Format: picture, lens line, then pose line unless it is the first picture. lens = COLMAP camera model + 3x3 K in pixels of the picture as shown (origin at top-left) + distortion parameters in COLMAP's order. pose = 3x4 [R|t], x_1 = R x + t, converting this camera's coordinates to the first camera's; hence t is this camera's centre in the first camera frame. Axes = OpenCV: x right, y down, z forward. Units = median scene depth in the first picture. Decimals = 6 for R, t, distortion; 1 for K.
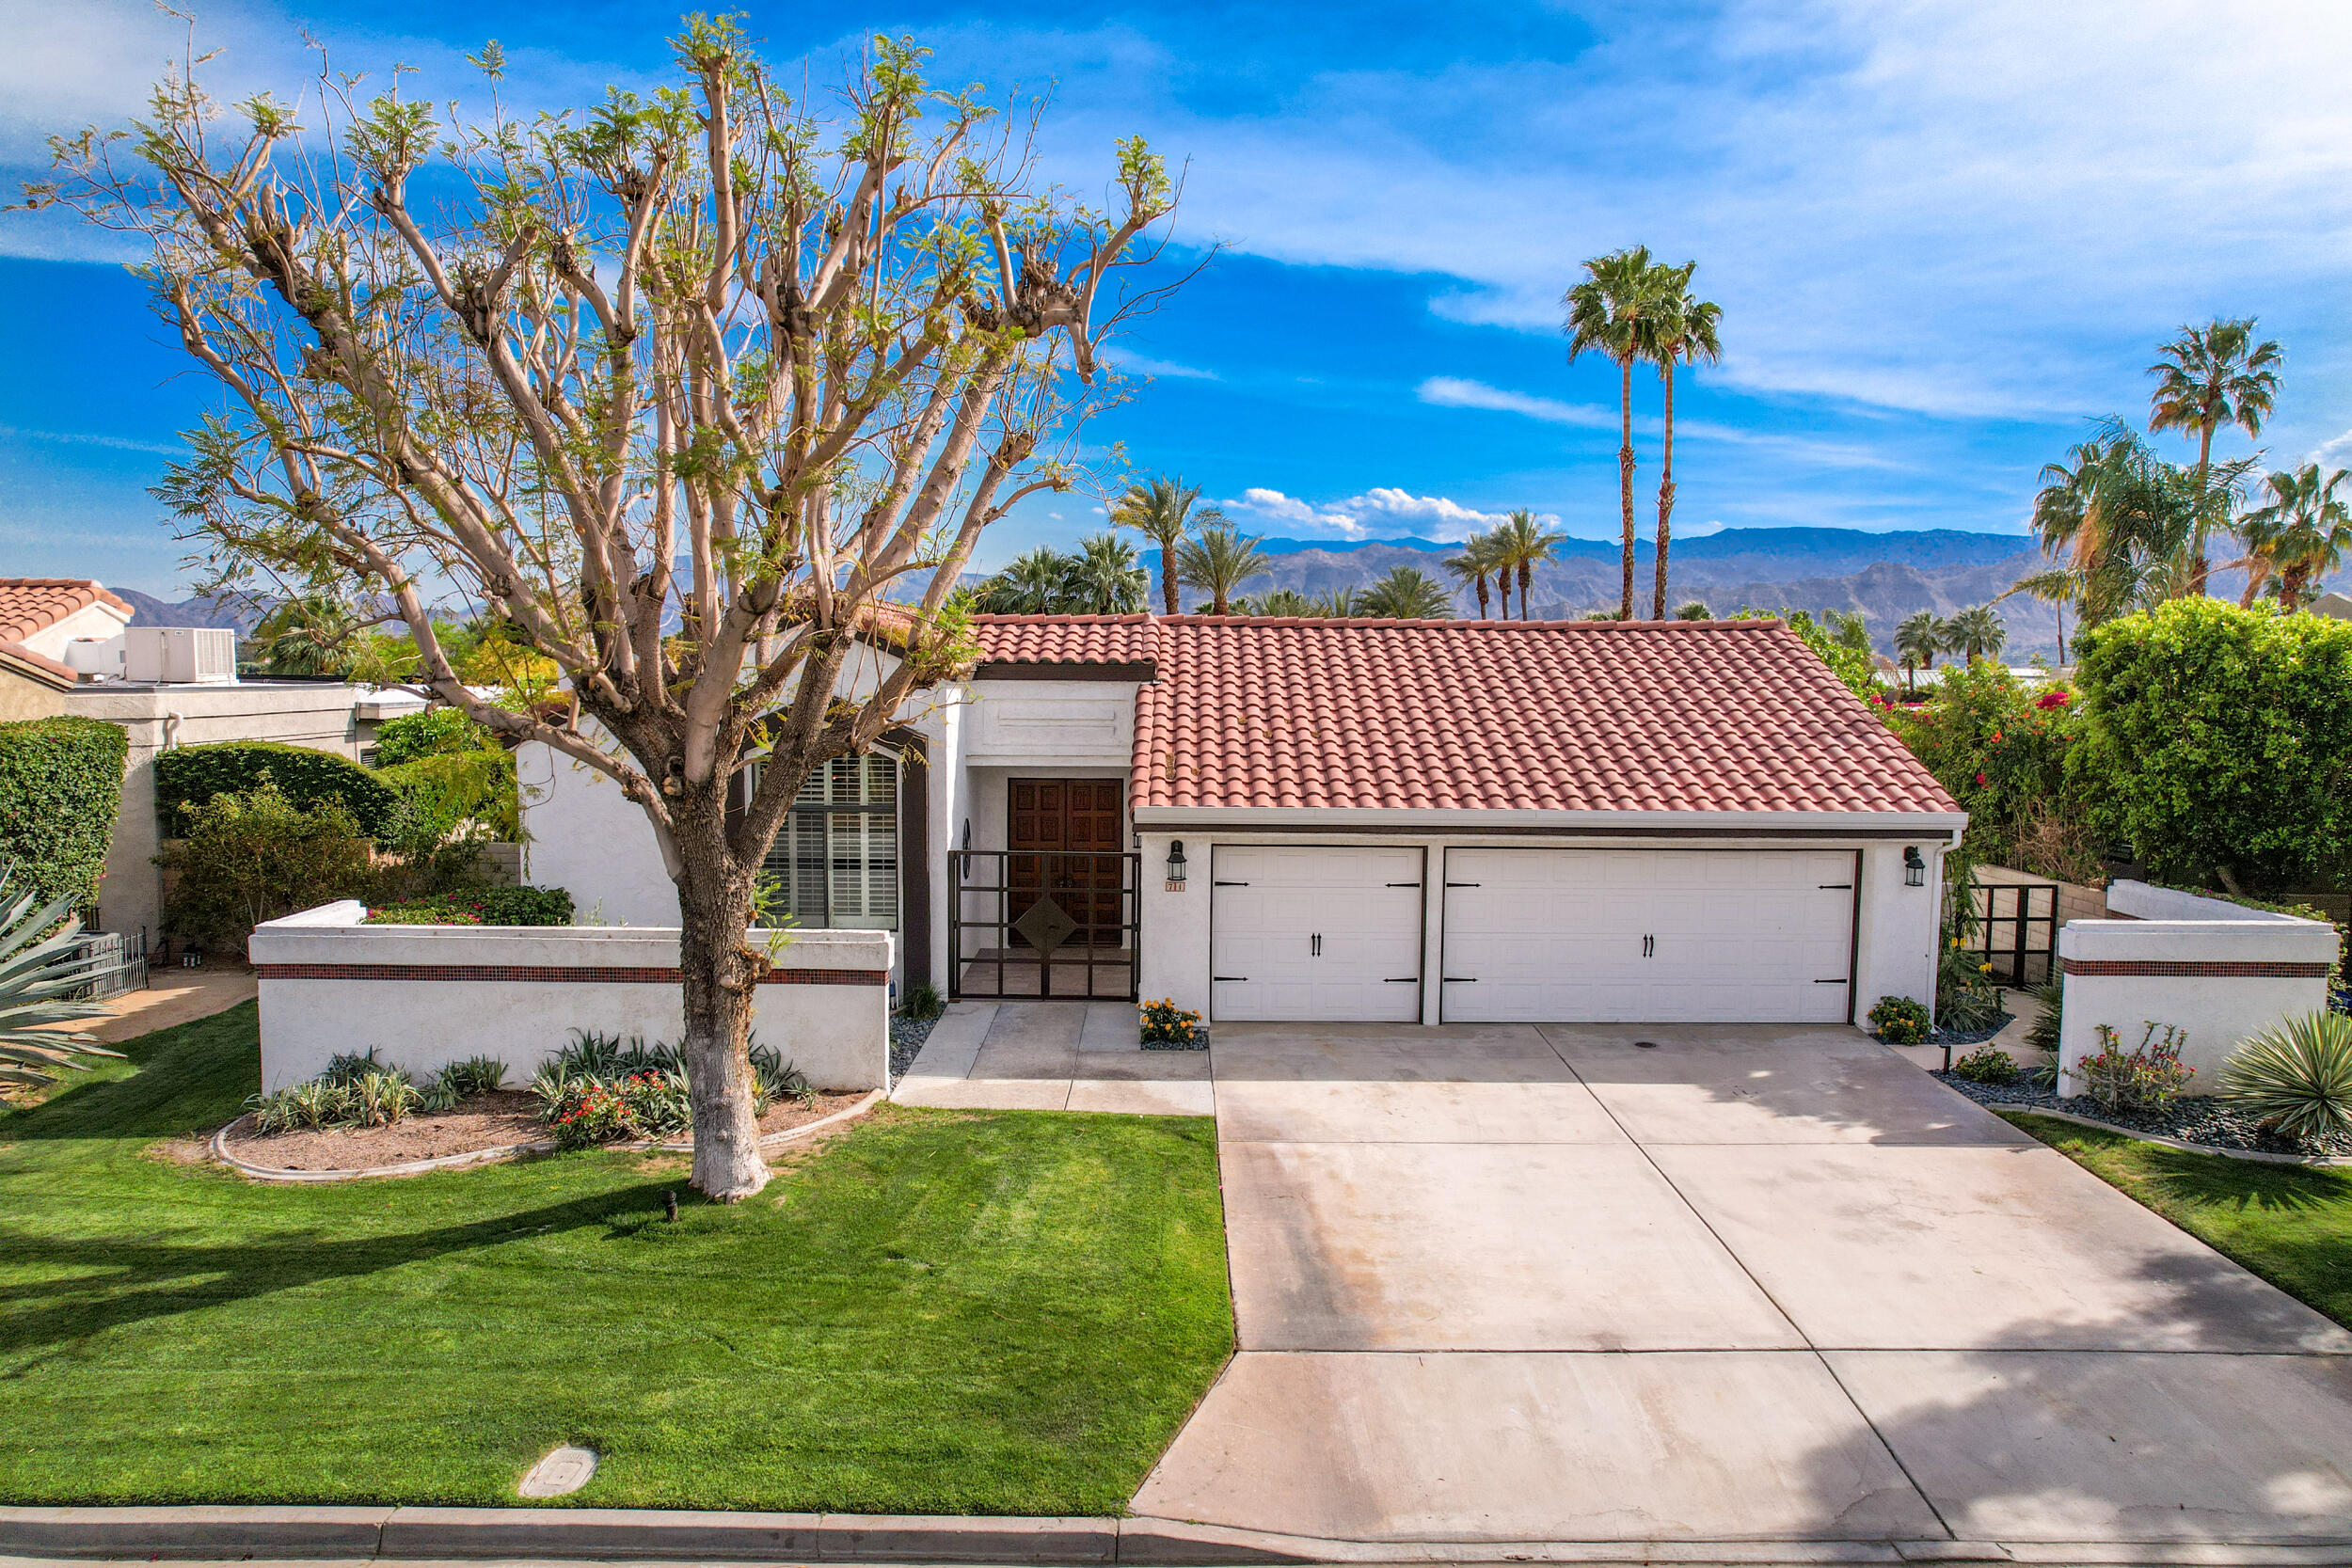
lens RADIAL K [[1510.4, 0, 1179.0], [0, 1510.4, 781.0], [0, 0, 1]] dist [-0.055306, 0.043404]
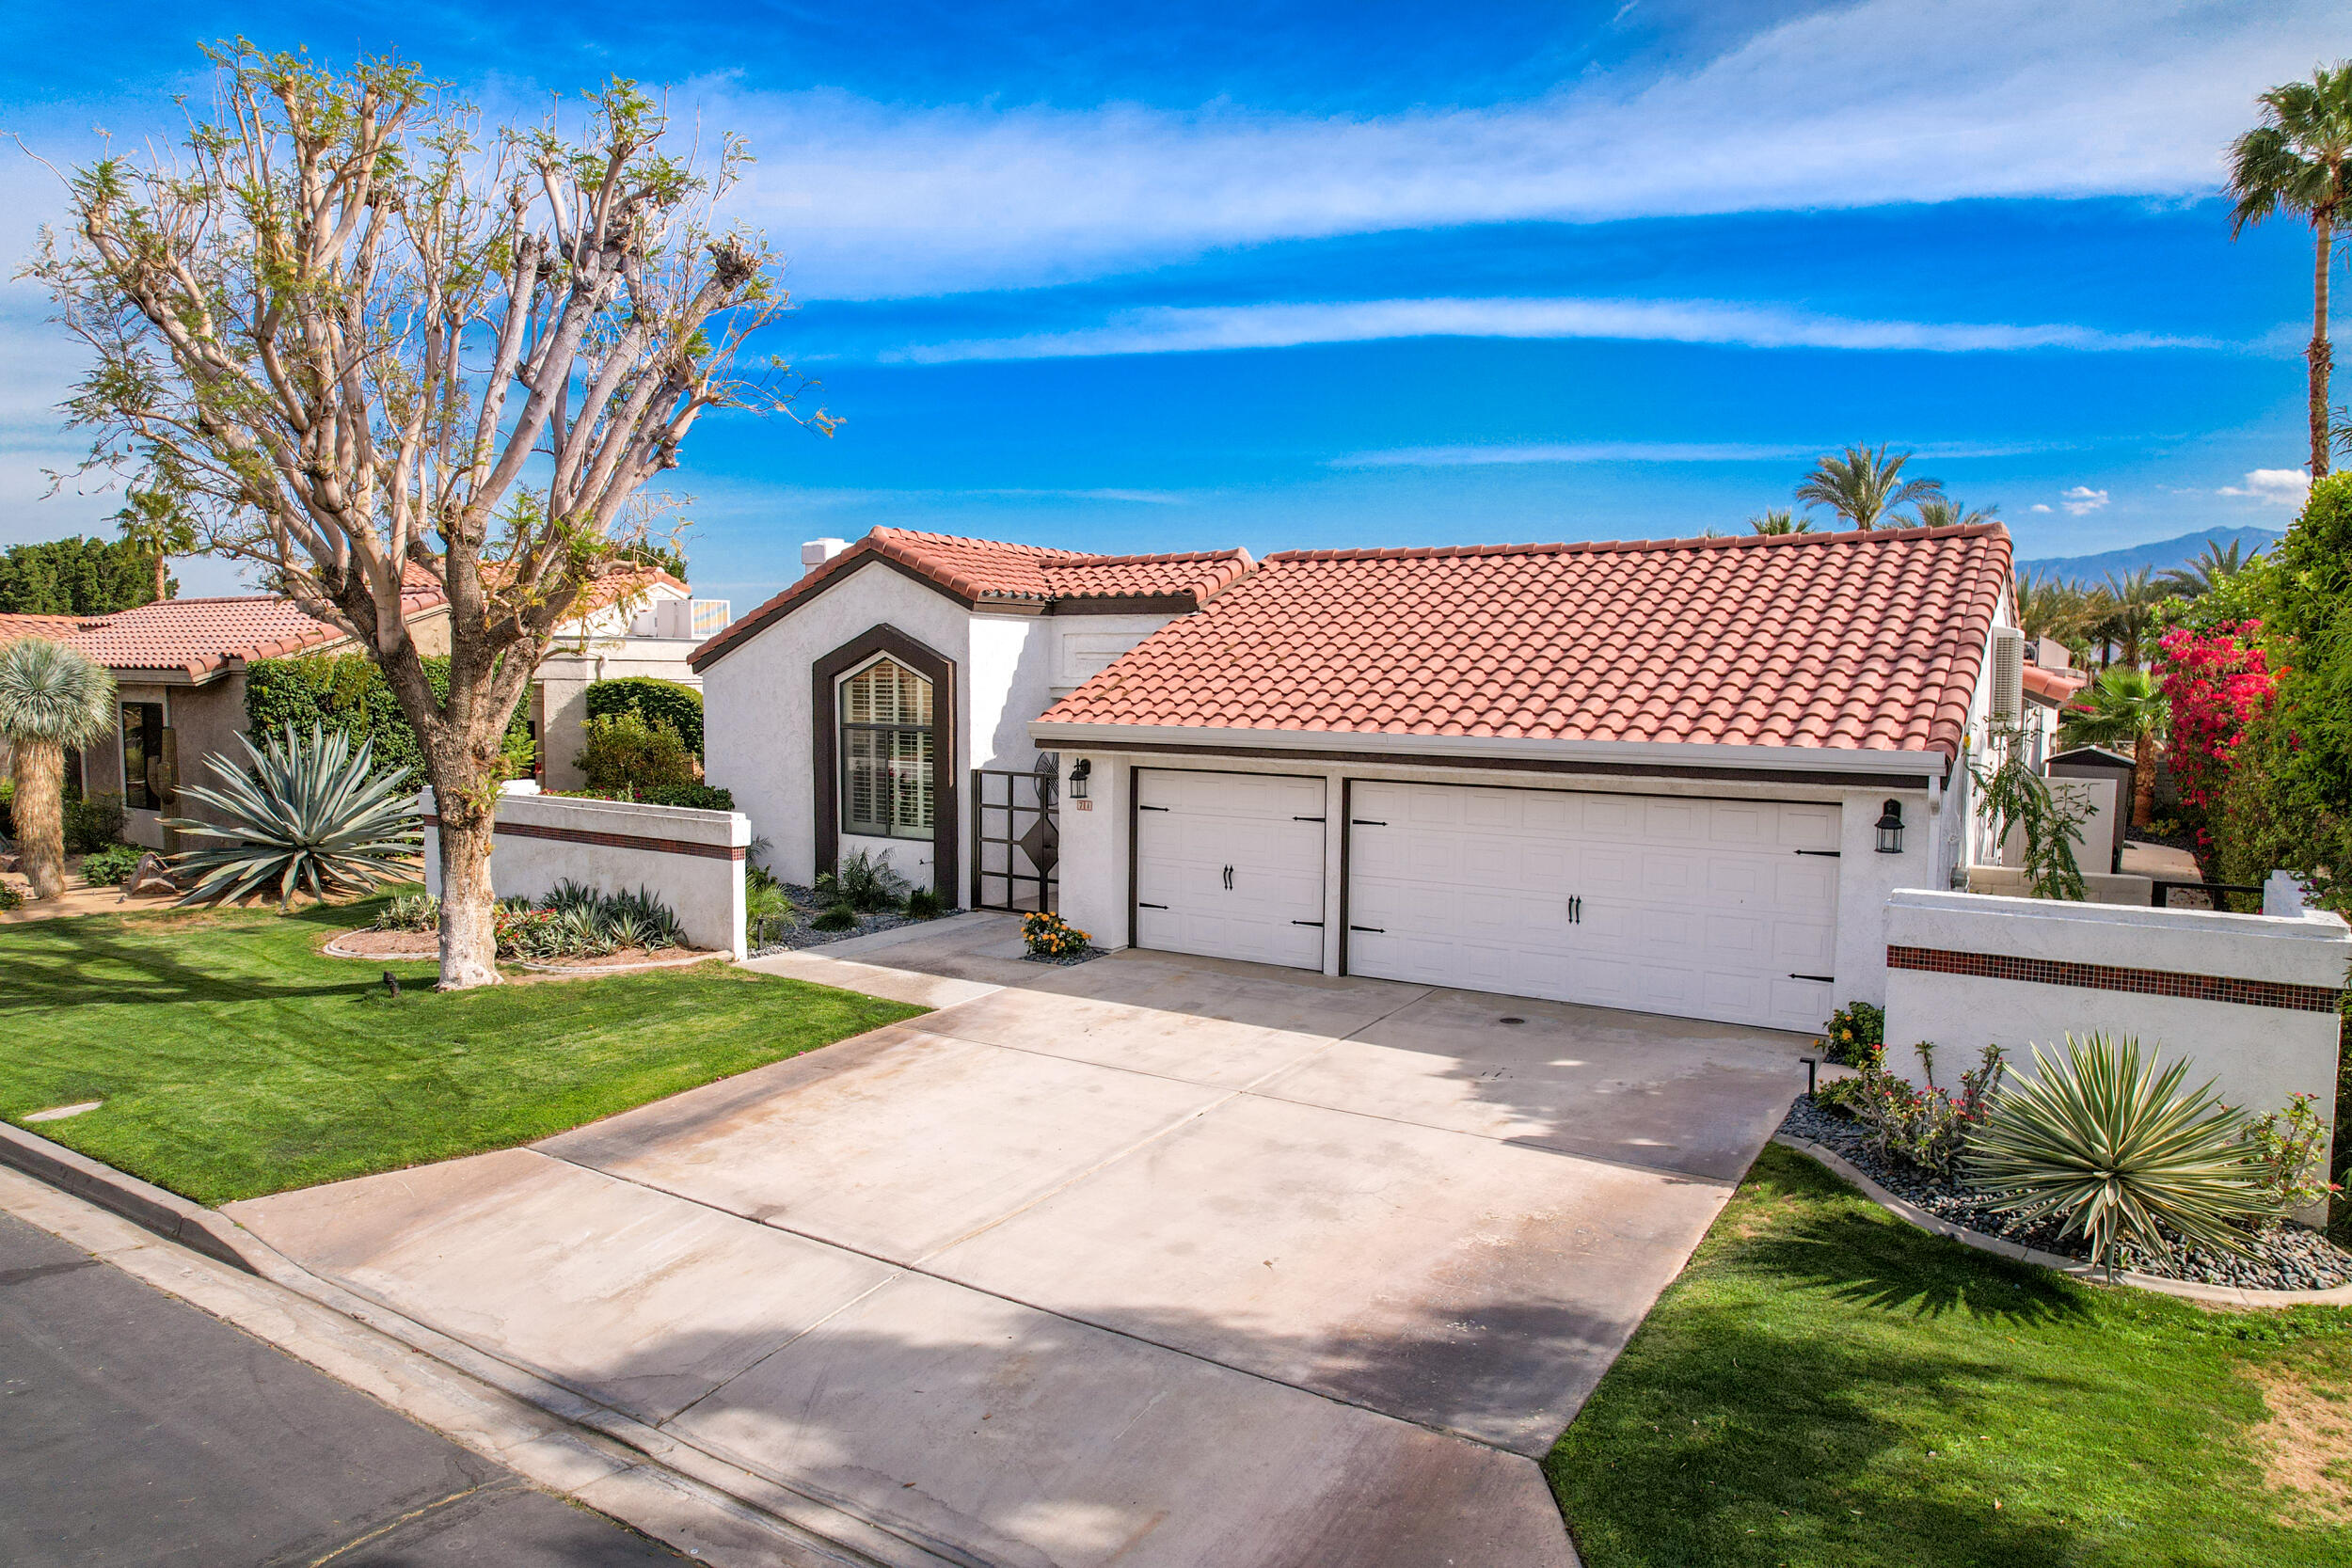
lens RADIAL K [[1510.4, 0, 1171.8], [0, 1510.4, 801.8], [0, 0, 1]] dist [-0.055306, 0.043404]
pose [[0.831432, 0.046464, -0.553681, 0.734618], [-0.045279, 0.998849, 0.015830, 0.060112], [0.553779, 0.011909, 0.832578, 0.241381]]
